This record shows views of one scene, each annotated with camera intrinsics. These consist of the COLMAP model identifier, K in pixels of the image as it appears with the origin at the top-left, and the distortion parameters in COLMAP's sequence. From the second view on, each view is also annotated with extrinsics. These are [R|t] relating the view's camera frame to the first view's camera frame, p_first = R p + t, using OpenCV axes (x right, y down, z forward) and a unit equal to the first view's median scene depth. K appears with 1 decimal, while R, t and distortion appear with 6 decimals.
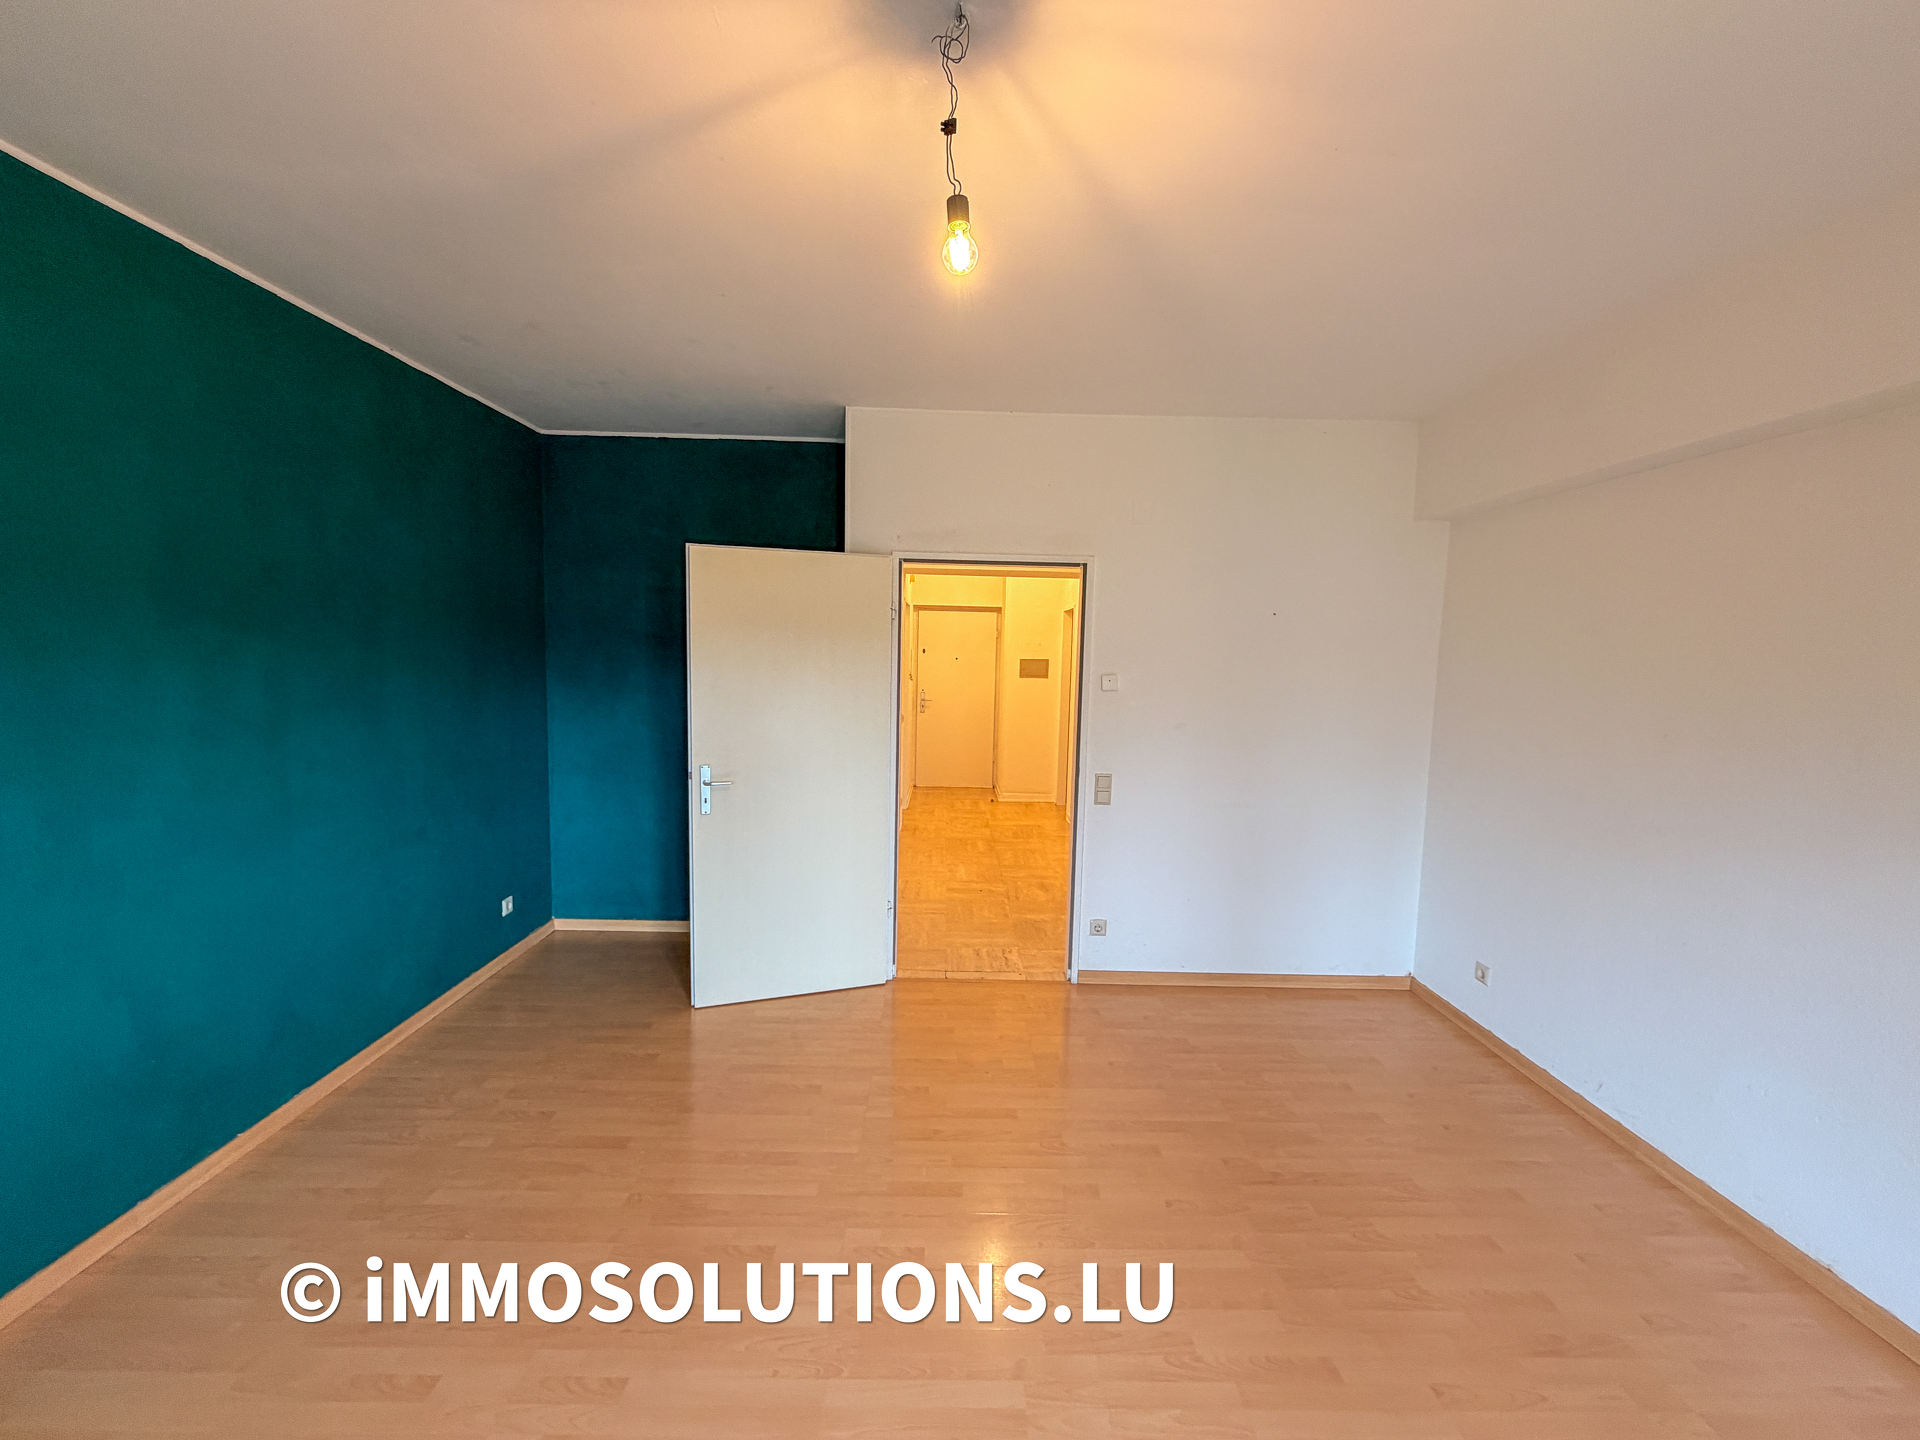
lens RADIAL K [[765.5, 0, 953.3], [0, 765.5, 718.7], [0, 0, 1]] dist [-0.000501, -0.000053]
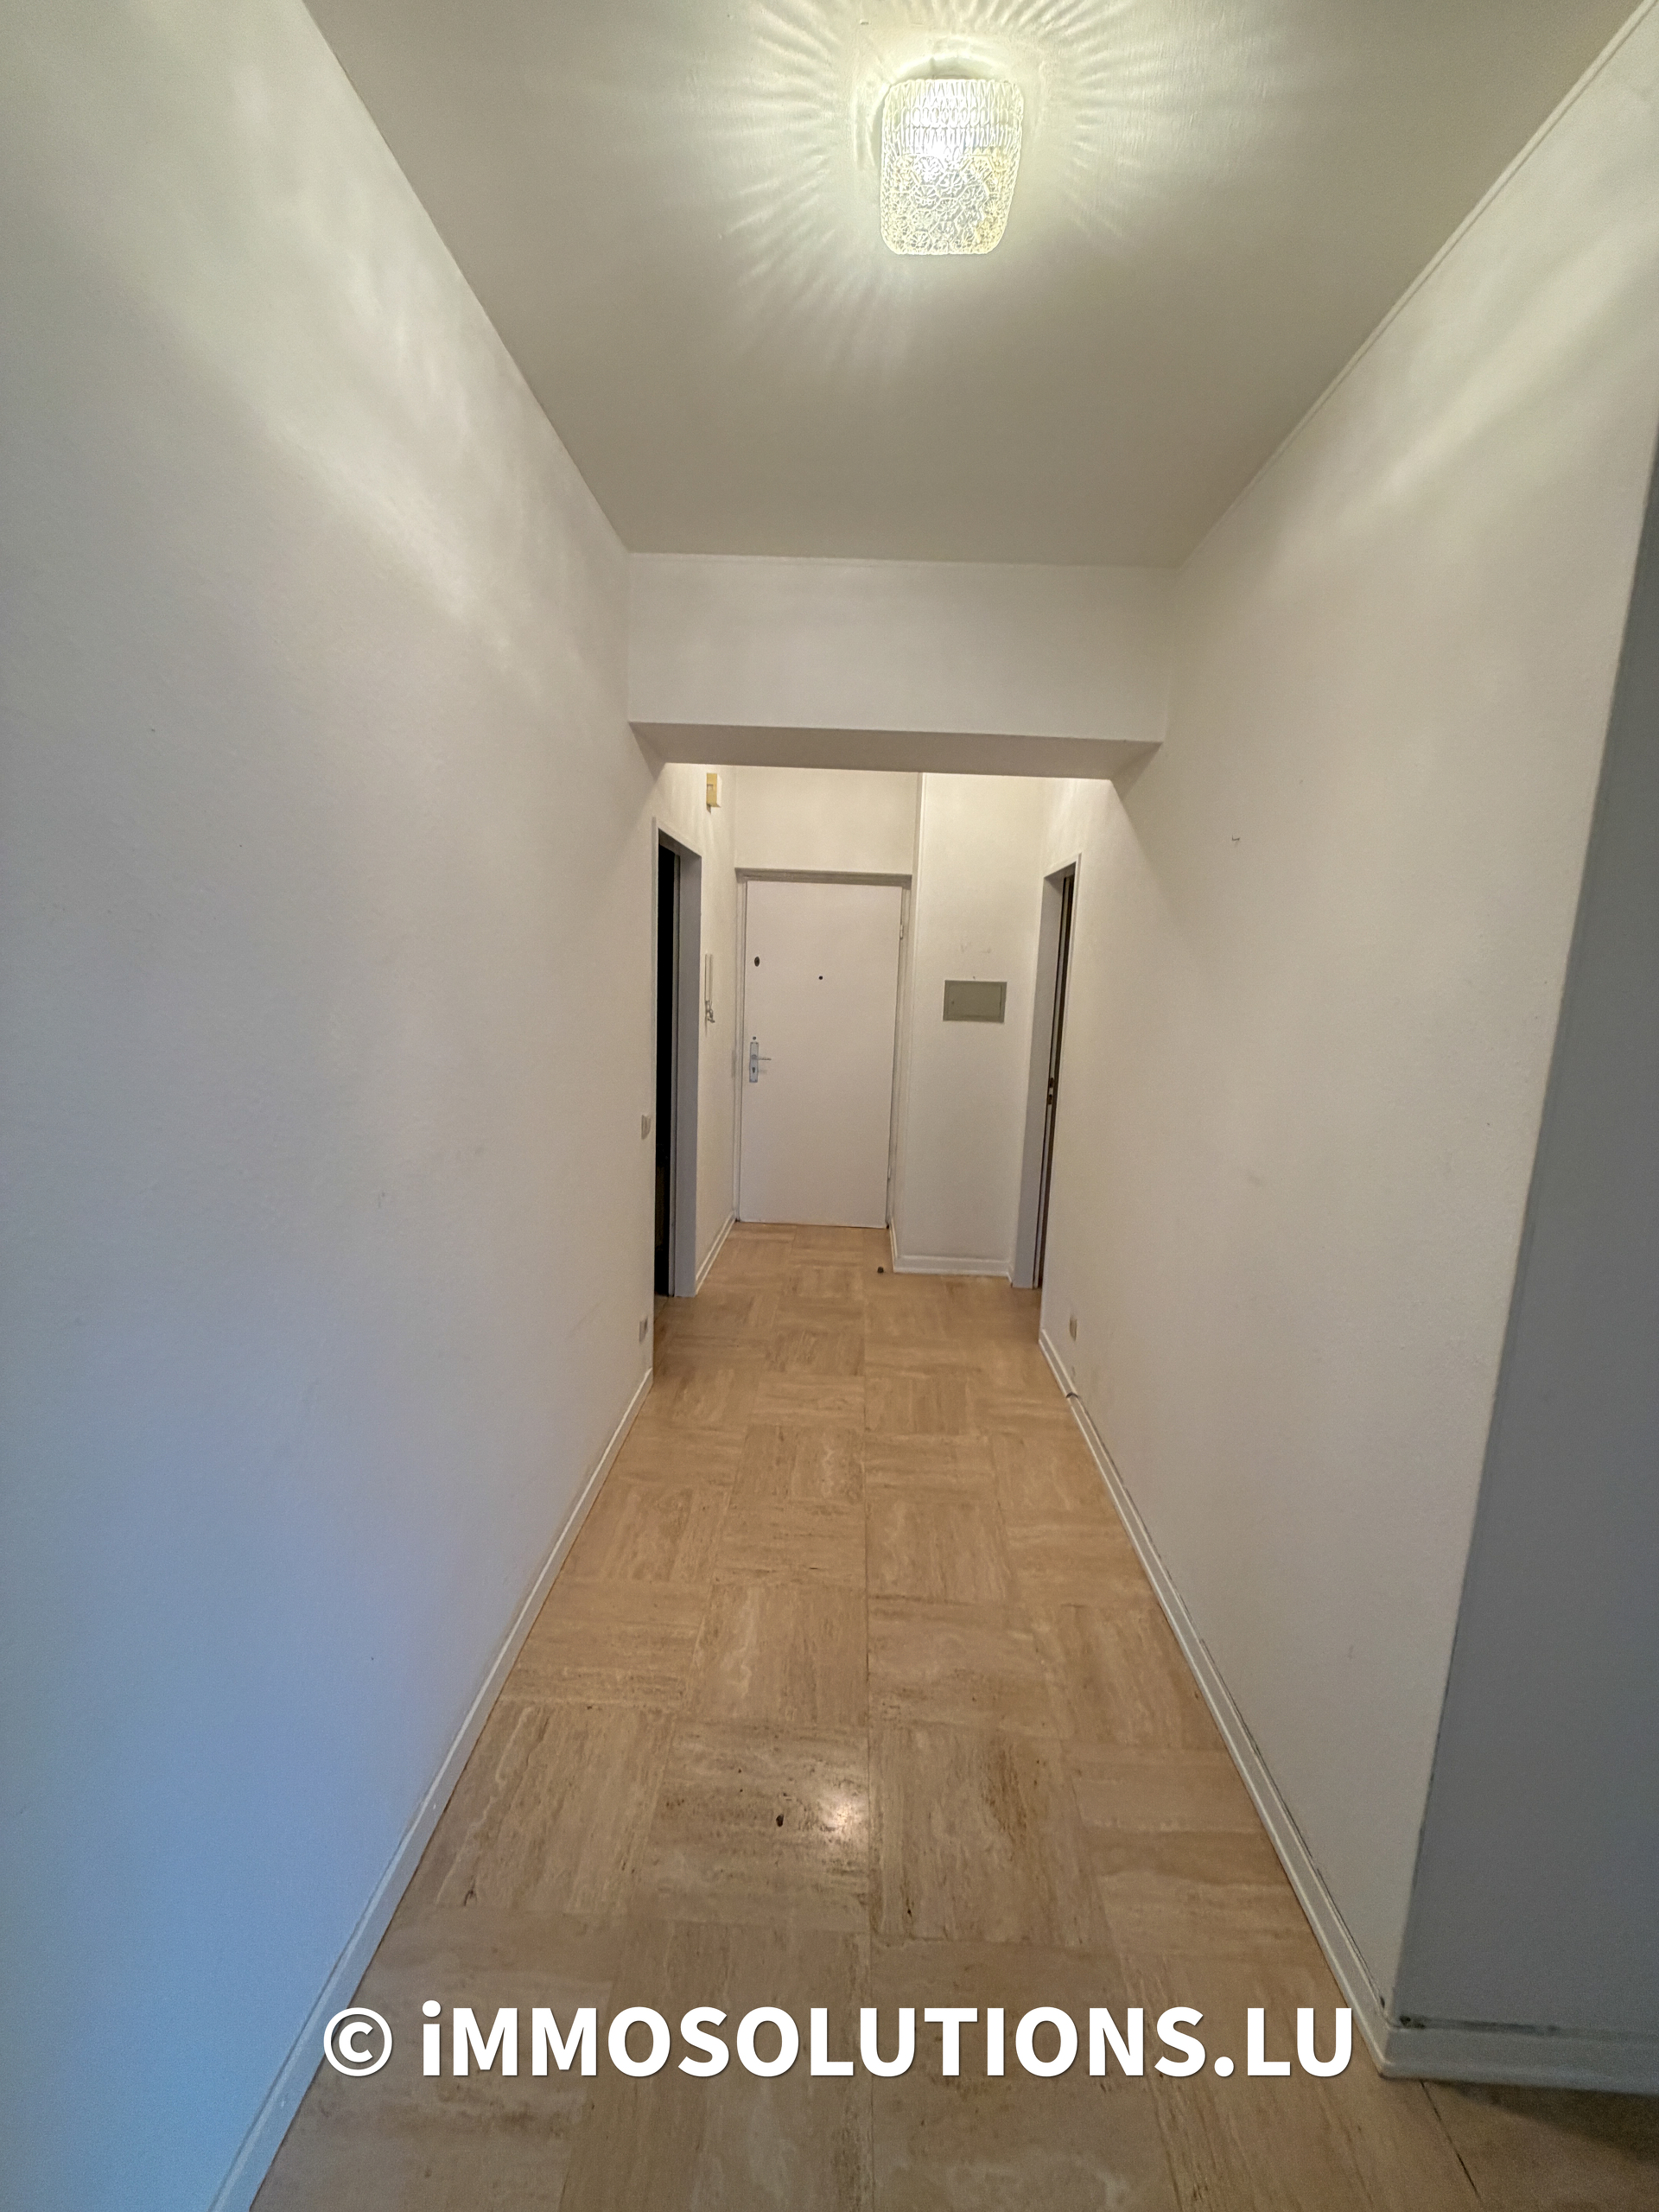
lens RADIAL K [[881.9, 0, 830.0], [0, 881.9, 1101.5], [0, 0, 1]] dist [-0.000501, -0.000053]
pose [[0.998960, 0.020596, -0.040669, 0.039388], [-0.017977, 0.997804, 0.063749, -0.036396], [0.041893, -0.062951, 0.997137, 0.441354]]
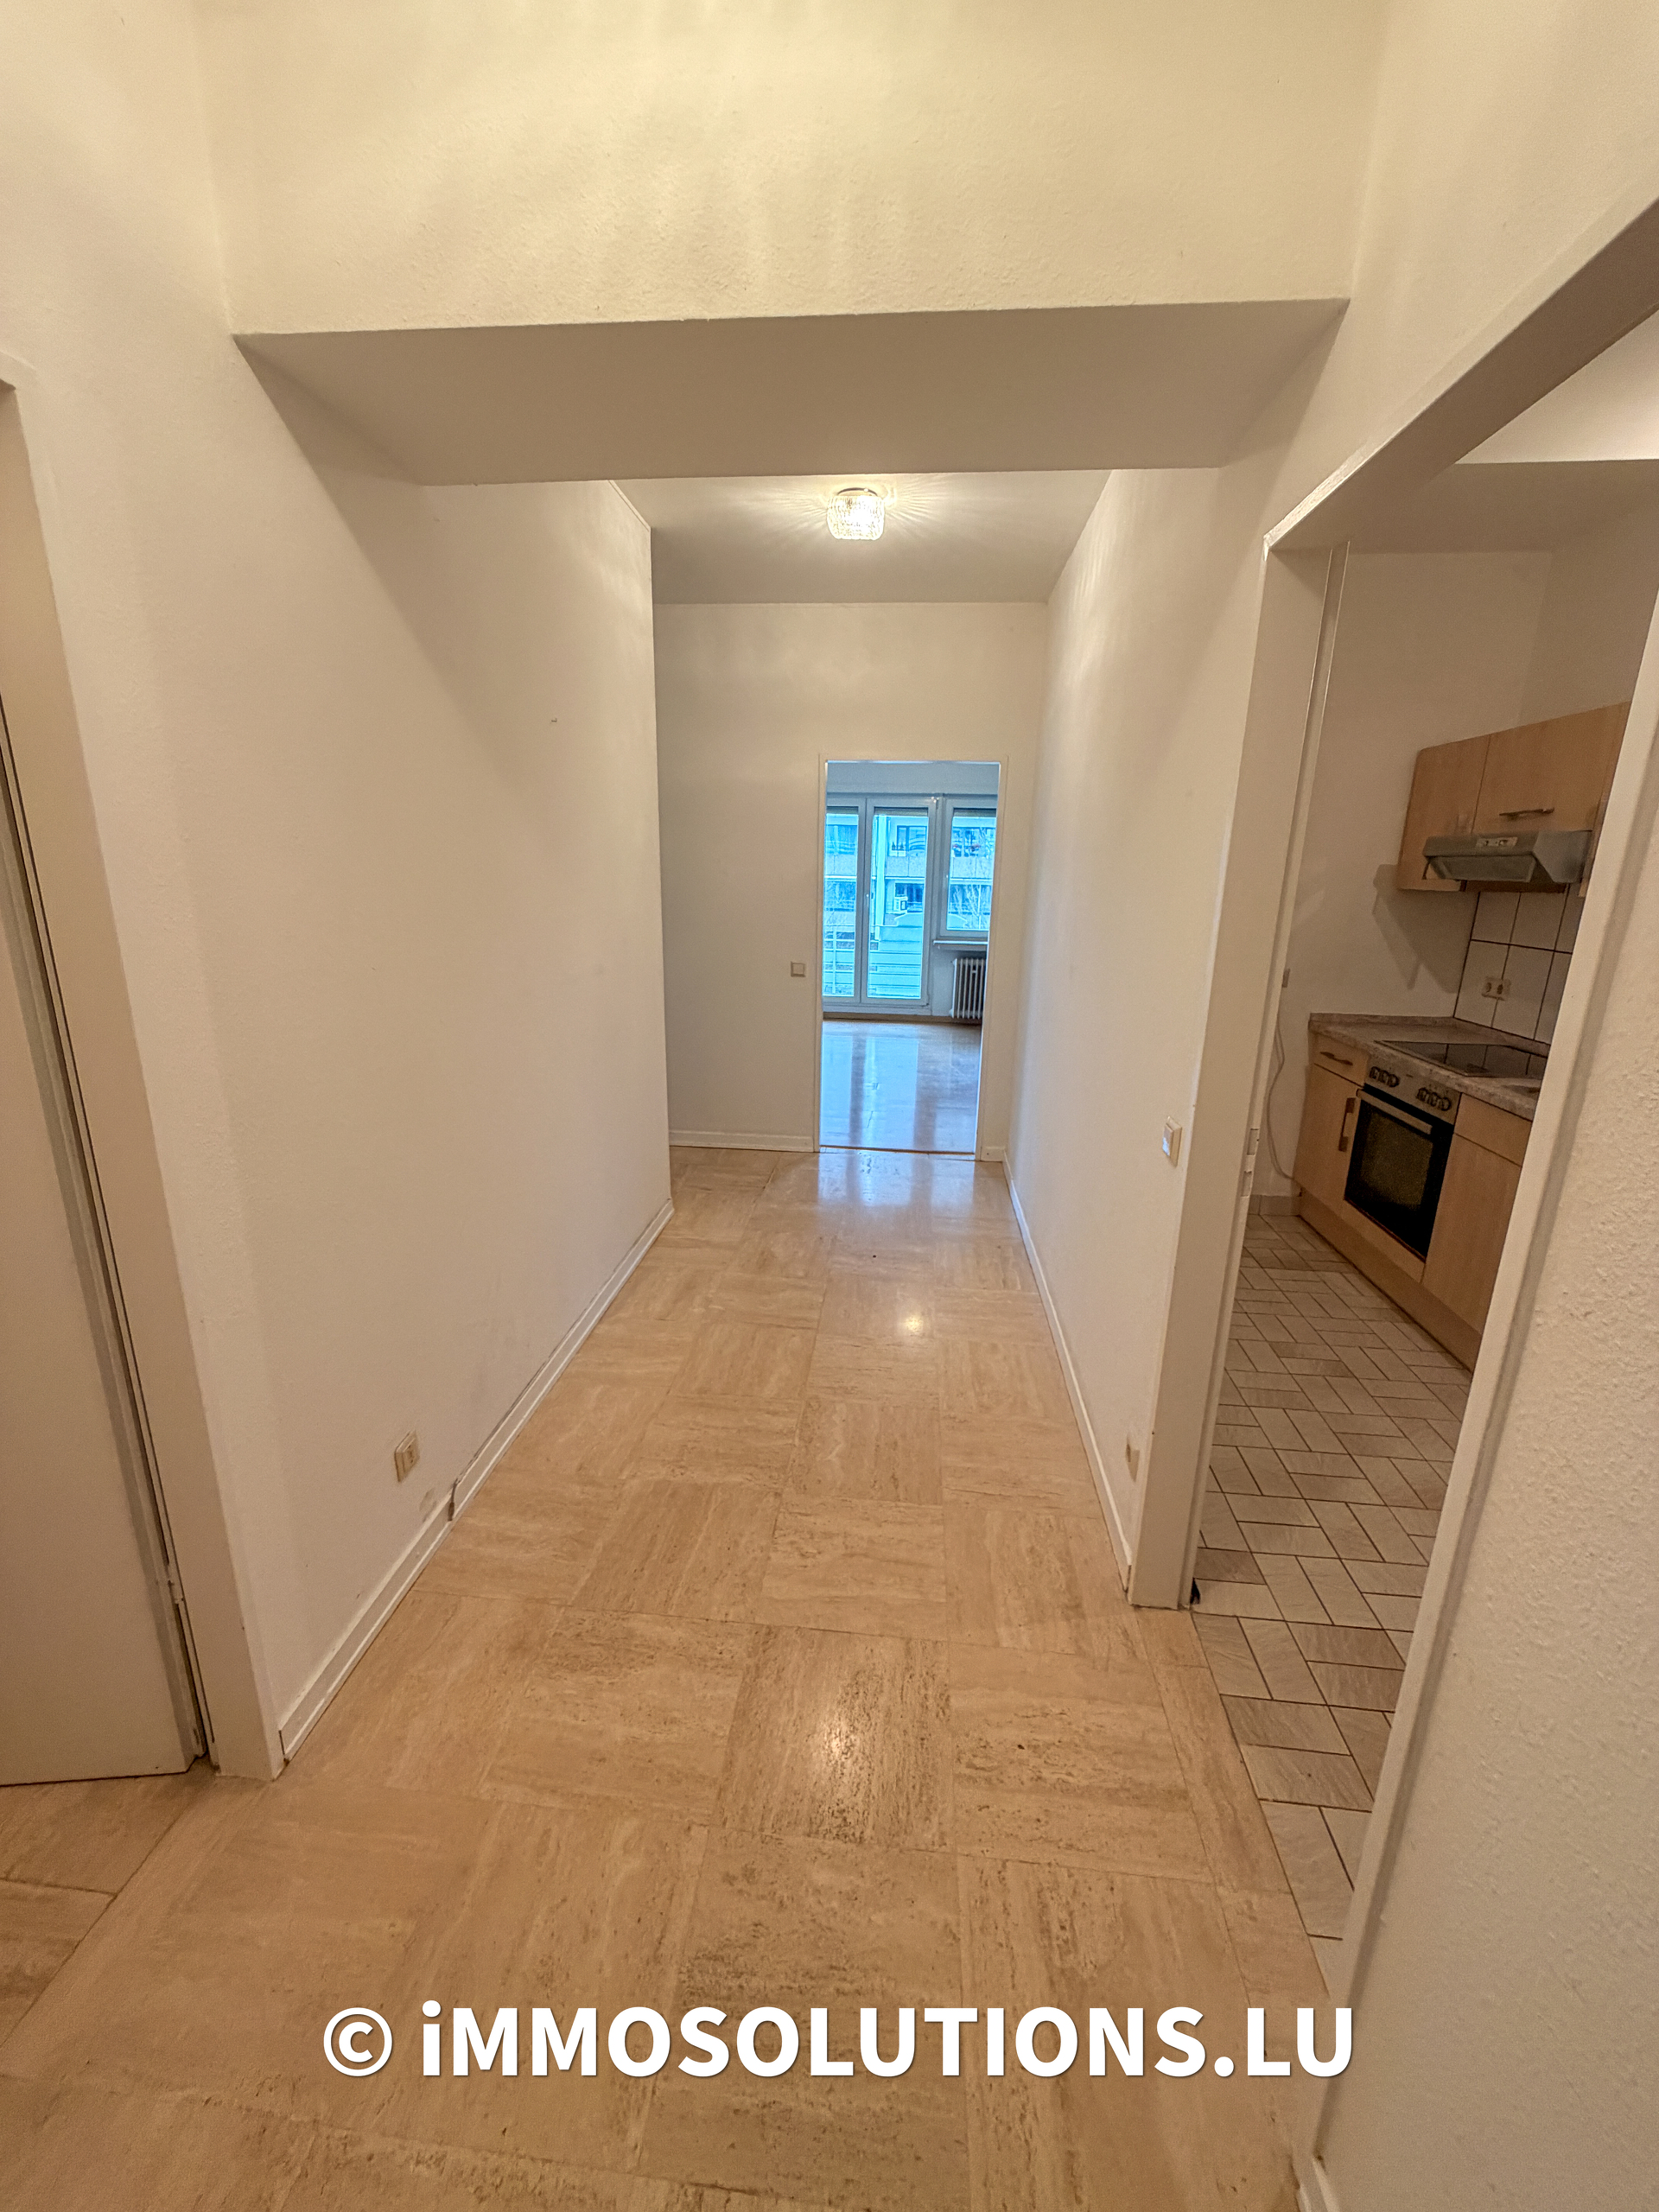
lens RADIAL K [[887.1, 0, 829.7], [0, 887.1, 1098.6], [0, 0, 1]] dist [0.001120, -0.000115]
pose [[-0.993547, -0.071411, 0.088122, 0.011434], [-0.037373, 0.939649, 0.340093, -0.082536], [-0.107090, 0.334605, -0.936254, 1.026500]]
